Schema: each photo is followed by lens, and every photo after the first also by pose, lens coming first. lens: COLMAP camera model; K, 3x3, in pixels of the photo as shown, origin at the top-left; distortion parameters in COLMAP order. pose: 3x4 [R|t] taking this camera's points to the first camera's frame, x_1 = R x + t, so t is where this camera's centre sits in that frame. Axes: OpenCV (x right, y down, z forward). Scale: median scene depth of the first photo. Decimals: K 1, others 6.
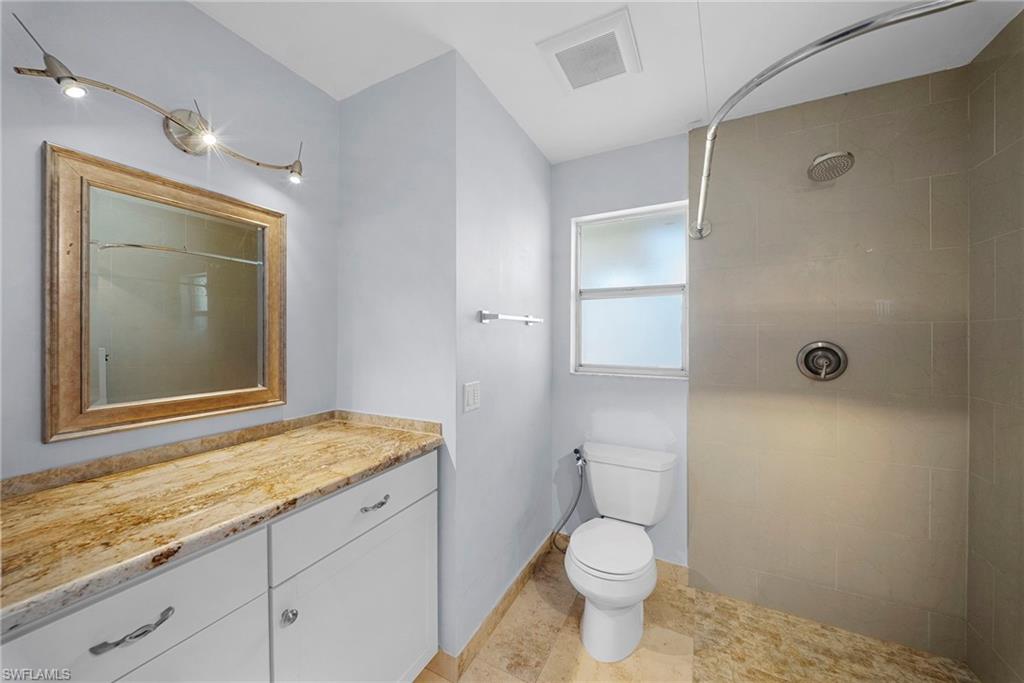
lens RADIAL K [[359.8, 0, 510.7], [0, 359.8, 338.1], [0, 0, 1]] dist [0.002482, -0.004203]
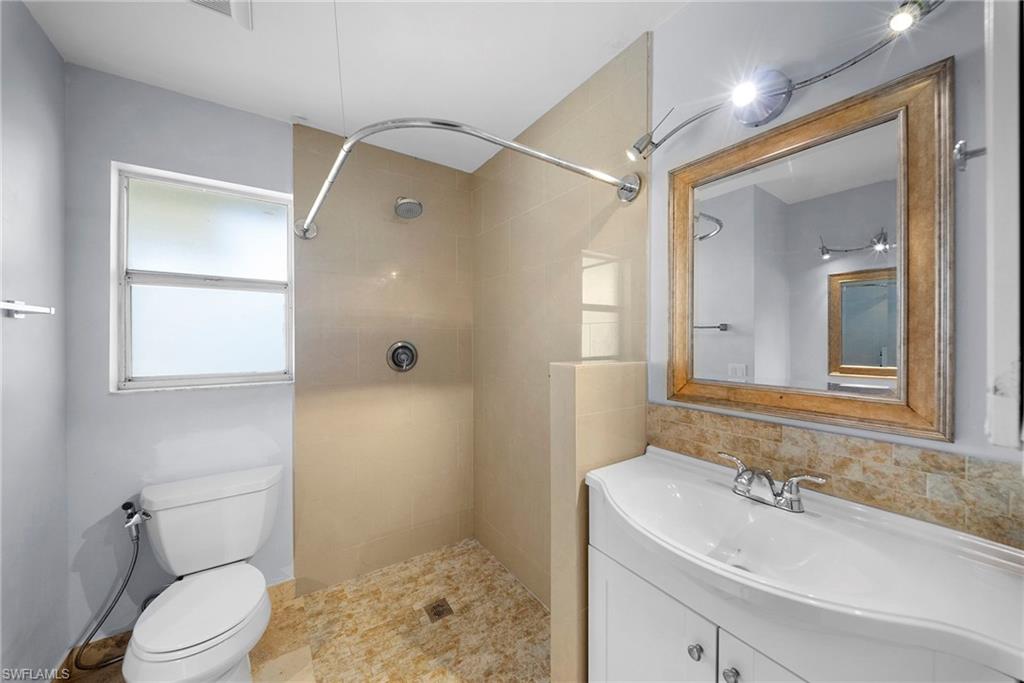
lens RADIAL K [[359.8, 0, 509.1], [0, 359.8, 337.7], [0, 0, 1]] dist [0.002482, -0.004203]
pose [[0.471161, 0.001872, 0.882045, -0.098365], [0.003167, 0.999988, -0.003814, 0.001102], [-0.882042, 0.004591, 0.471149, 0.051582]]
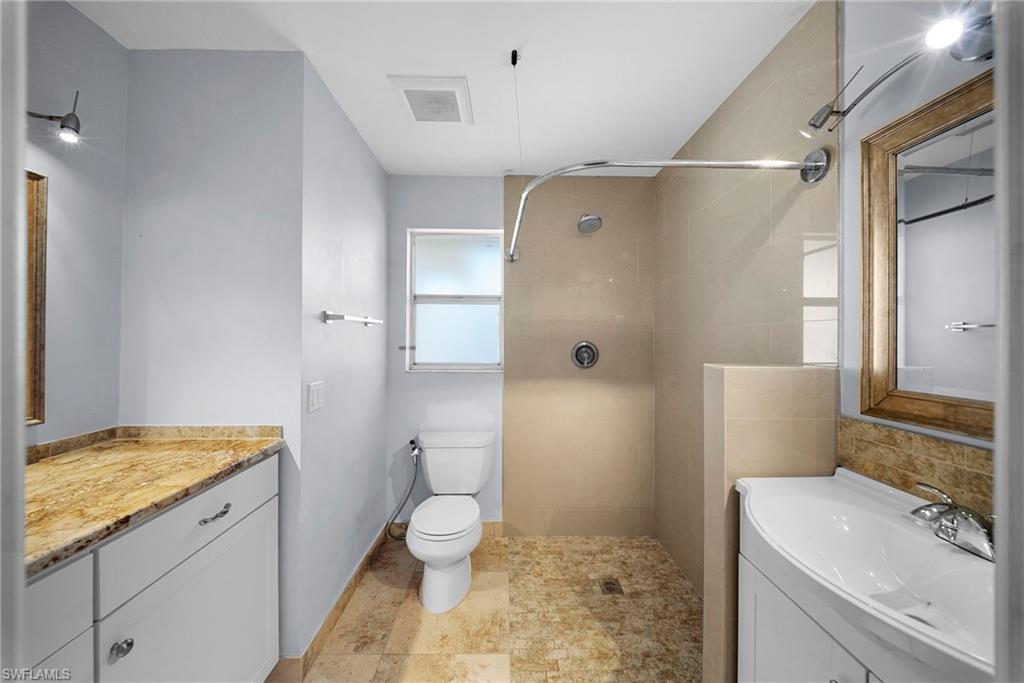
lens RADIAL K [[359.8, 0, 509.6], [0, 359.8, 332.9], [0, 0, 1]] dist [0.002482, -0.004203]
pose [[0.876581, 0.011406, 0.481118, -0.114157], [-0.003160, 0.999834, -0.017946, 0.001210], [-0.481243, 0.014211, 0.876472, -0.140734]]
